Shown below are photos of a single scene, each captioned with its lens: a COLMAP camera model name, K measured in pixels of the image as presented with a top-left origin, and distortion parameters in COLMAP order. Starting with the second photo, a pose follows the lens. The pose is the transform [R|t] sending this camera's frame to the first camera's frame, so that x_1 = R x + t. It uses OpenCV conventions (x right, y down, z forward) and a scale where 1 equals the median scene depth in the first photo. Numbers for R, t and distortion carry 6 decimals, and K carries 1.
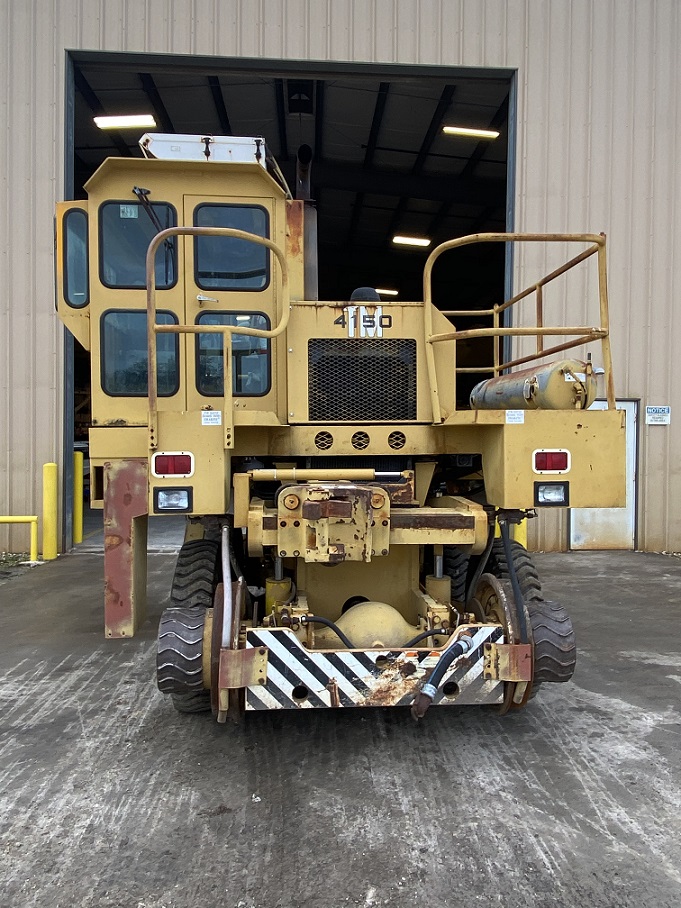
lens RADIAL K [[682.8, 0, 340.5], [0, 682.8, 454.0], [0, 0, 1]] dist [0.057471, -0.068855]
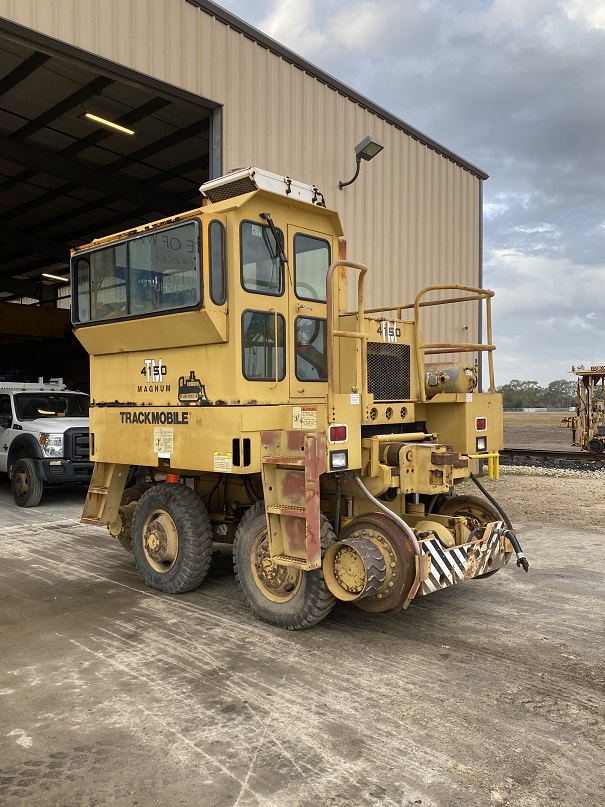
lens RADIAL K [[695.7, 0, 302.5], [0, 695.7, 403.5], [0, 0, 1]] dist [0.010987, -0.004507]
pose [[0.742979, -0.006348, 0.669284, -1.168712], [0.024849, 0.999527, -0.018105, -0.020658], [-0.668853, 0.030083, 0.742786, 0.033599]]
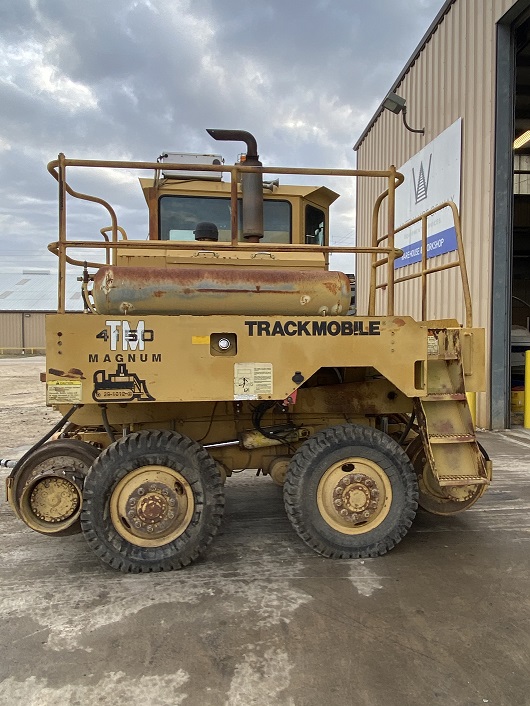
lens RADIAL K [[530.9, 0, 265.0], [0, 530.9, 353.0], [0, 0, 1]] dist [0.057471, -0.068855]
pose [[0.055783, 0.020598, -0.998230, 1.299568], [-0.028695, 0.999407, 0.019019, -0.023337], [0.998030, 0.027583, 0.056341, 1.325933]]
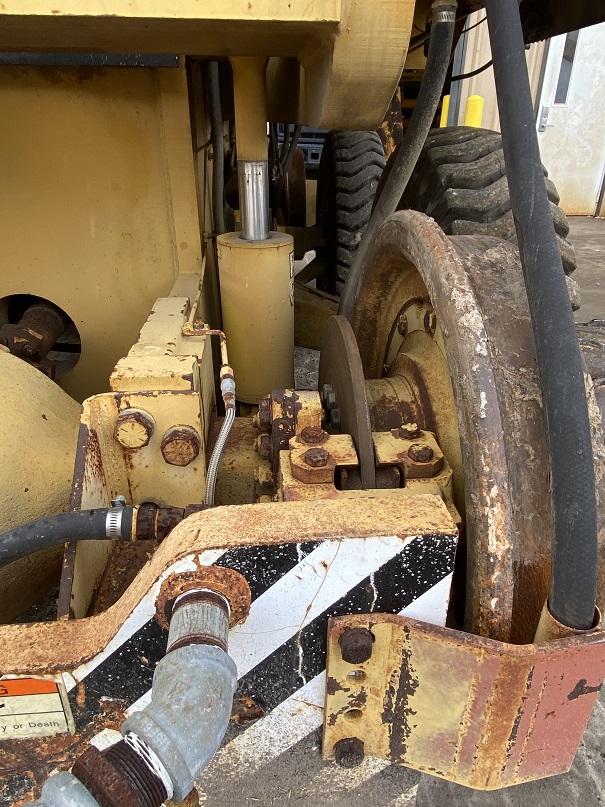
lens RADIAL K [[518.5, 0, 302.5], [0, 518.5, 403.5], [0, 0, 1]] dist [0.005199, 0.000986]
pose [[0.999949, -0.006147, -0.008014, 0.183014], [0.009042, 0.898372, 0.439142, 0.156662], [0.004500, -0.439192, 0.898382, 0.818675]]
